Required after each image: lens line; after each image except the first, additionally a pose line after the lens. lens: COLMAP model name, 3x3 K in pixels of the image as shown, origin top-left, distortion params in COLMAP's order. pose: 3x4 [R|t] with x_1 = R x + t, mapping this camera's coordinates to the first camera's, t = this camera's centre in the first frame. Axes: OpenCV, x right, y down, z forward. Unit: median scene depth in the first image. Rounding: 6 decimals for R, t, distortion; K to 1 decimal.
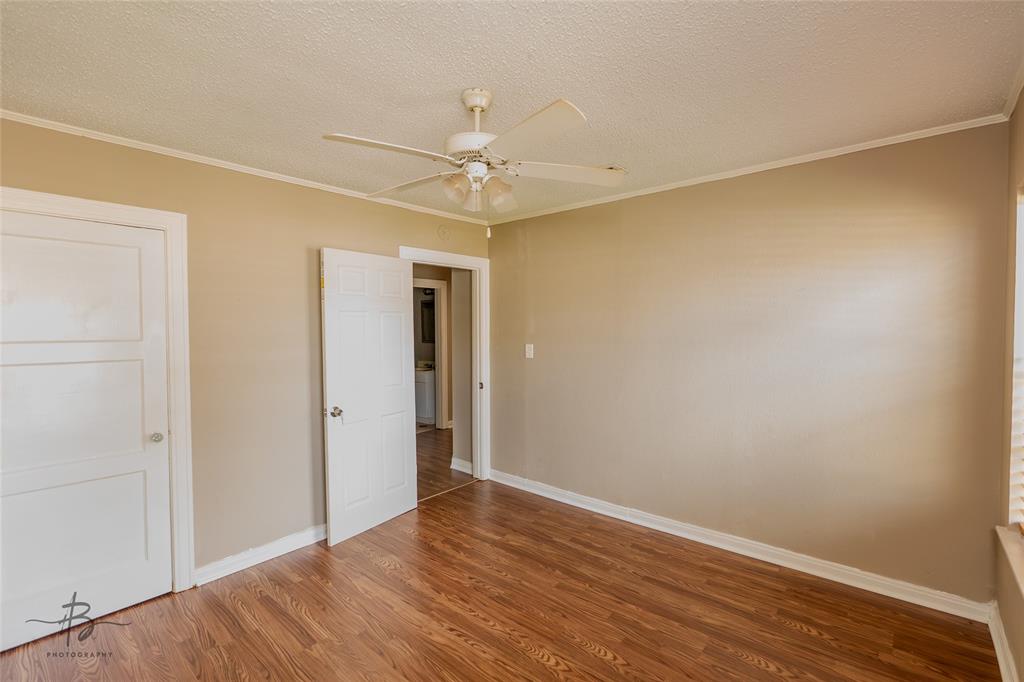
lens RADIAL K [[467.1, 0, 514.0], [0, 467.1, 337.6], [0, 0, 1]] dist [-0.006024, -0.000802]
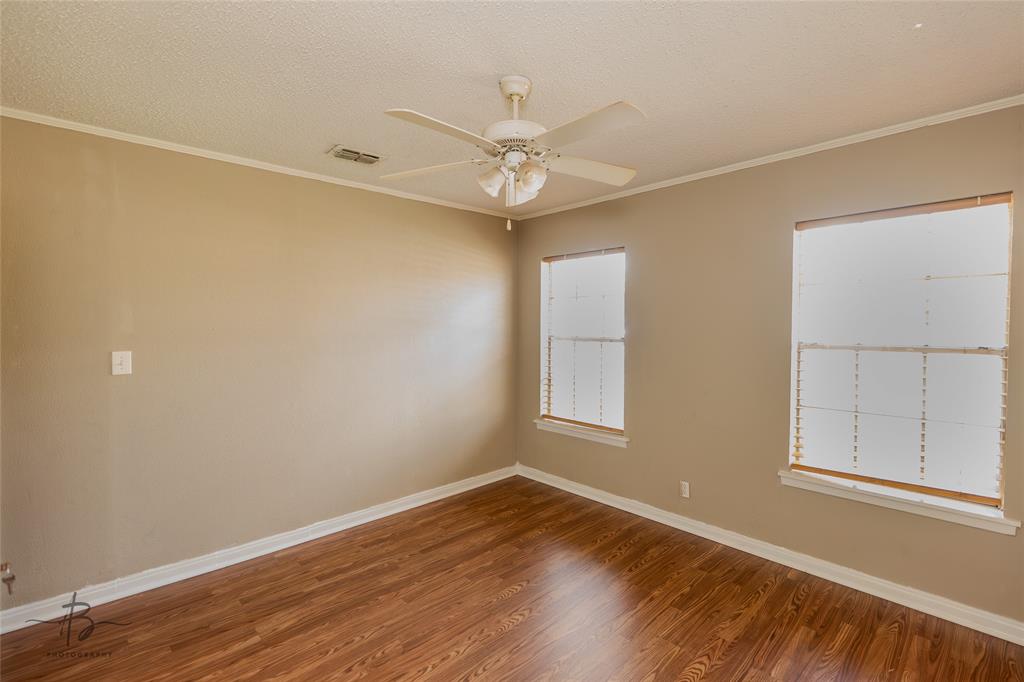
lens RADIAL K [[467.1, 0, 513.2], [0, 467.1, 342.9], [0, 0, 1]] dist [-0.006024, -0.000802]
pose [[0.091524, -0.036674, 0.995127, -0.732978], [0.022483, 0.999143, 0.034754, -0.008395], [-0.995549, 0.019193, 0.092270, 0.641237]]
